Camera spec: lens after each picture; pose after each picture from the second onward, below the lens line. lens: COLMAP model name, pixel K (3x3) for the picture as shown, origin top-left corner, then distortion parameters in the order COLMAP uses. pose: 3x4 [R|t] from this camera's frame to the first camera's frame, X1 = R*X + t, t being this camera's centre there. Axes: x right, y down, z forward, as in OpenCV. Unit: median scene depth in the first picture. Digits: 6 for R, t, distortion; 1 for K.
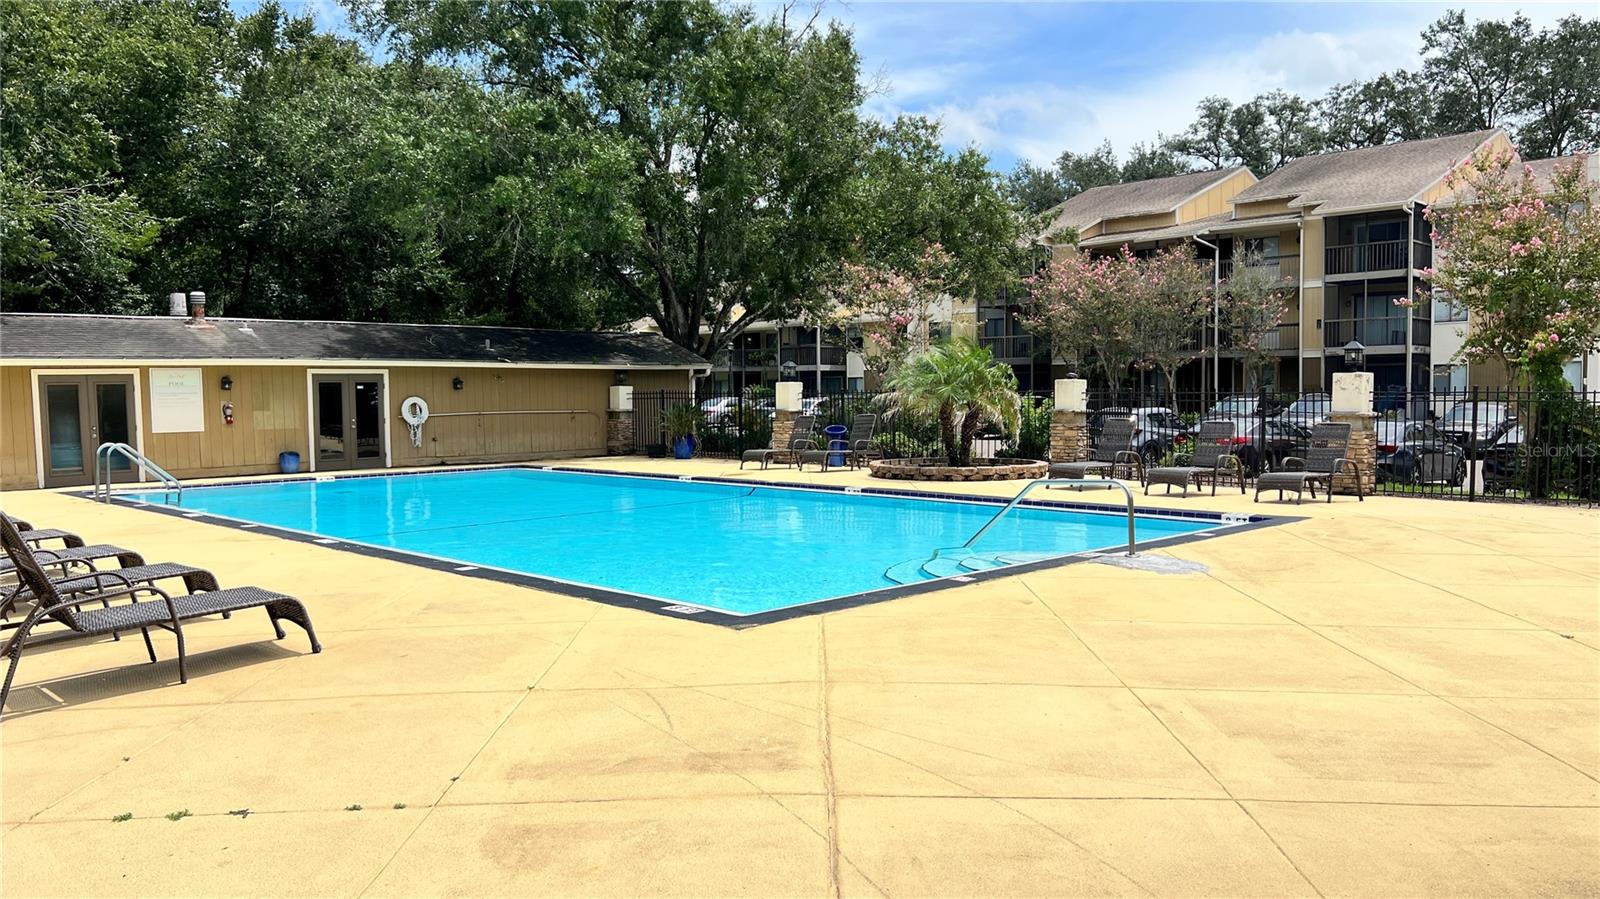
lens RADIAL K [[1170.2, 0, 802.1], [0, 1170.2, 462.4], [0, 0, 1]] dist [0.035722, -0.008710]
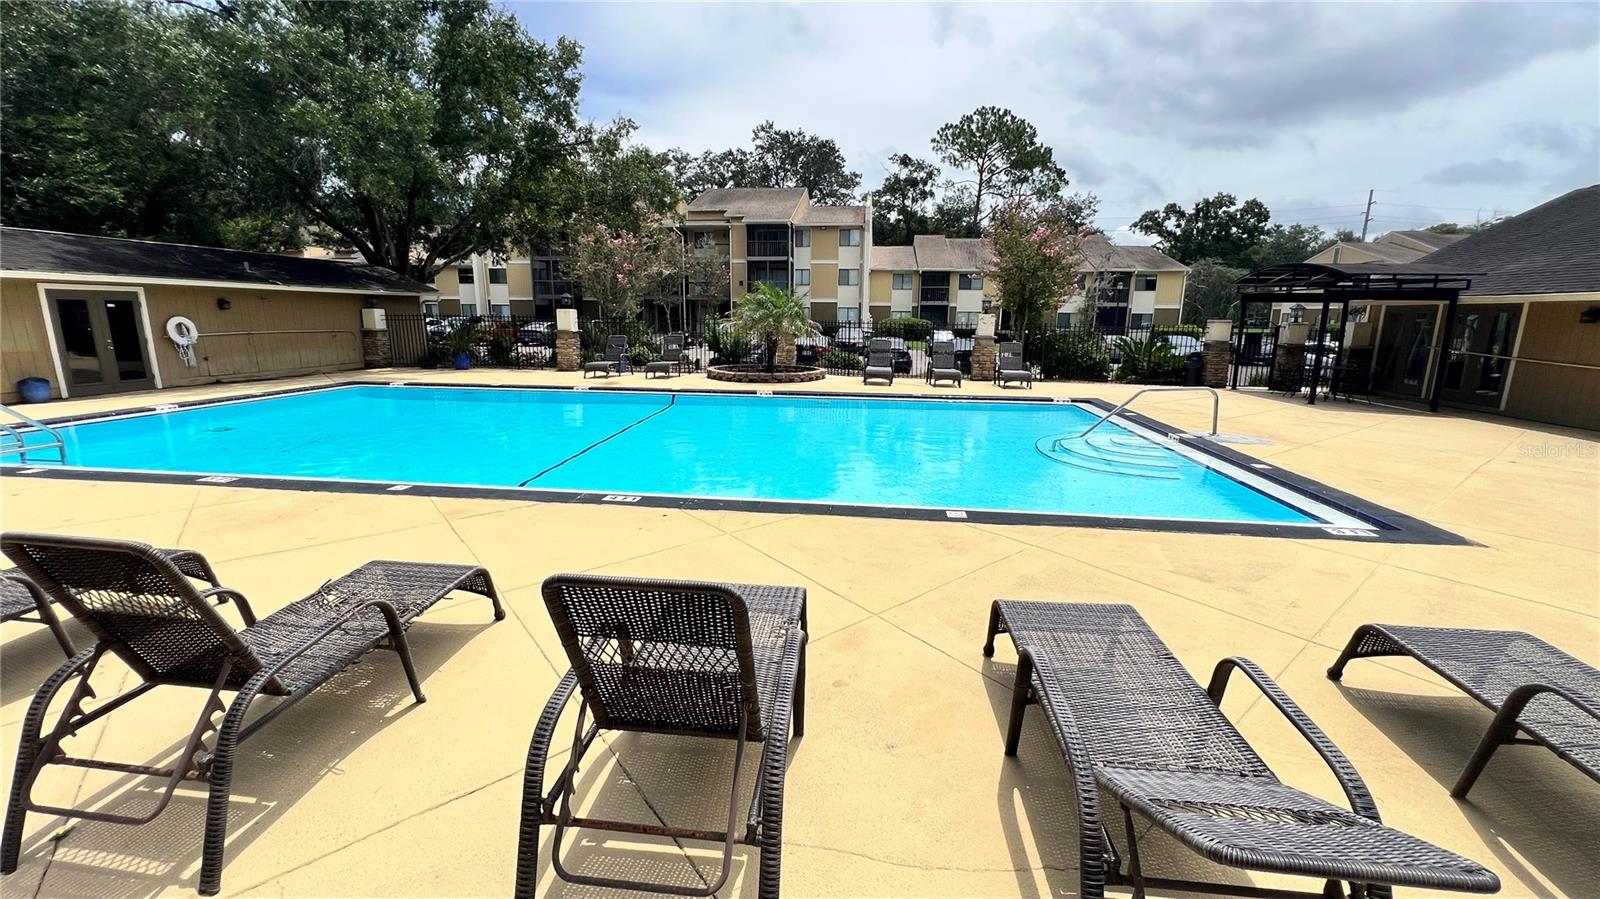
lens RADIAL K [[640.7, 0, 792.2], [0, 640.7, 445.9], [0, 0, 1]] dist [-0.005584, 0.001228]
pose [[0.796384, -0.103505, 0.595868, -0.219860], [0.020717, 0.989337, 0.144163, -0.012658], [-0.604436, -0.102464, 0.790037, 0.219945]]
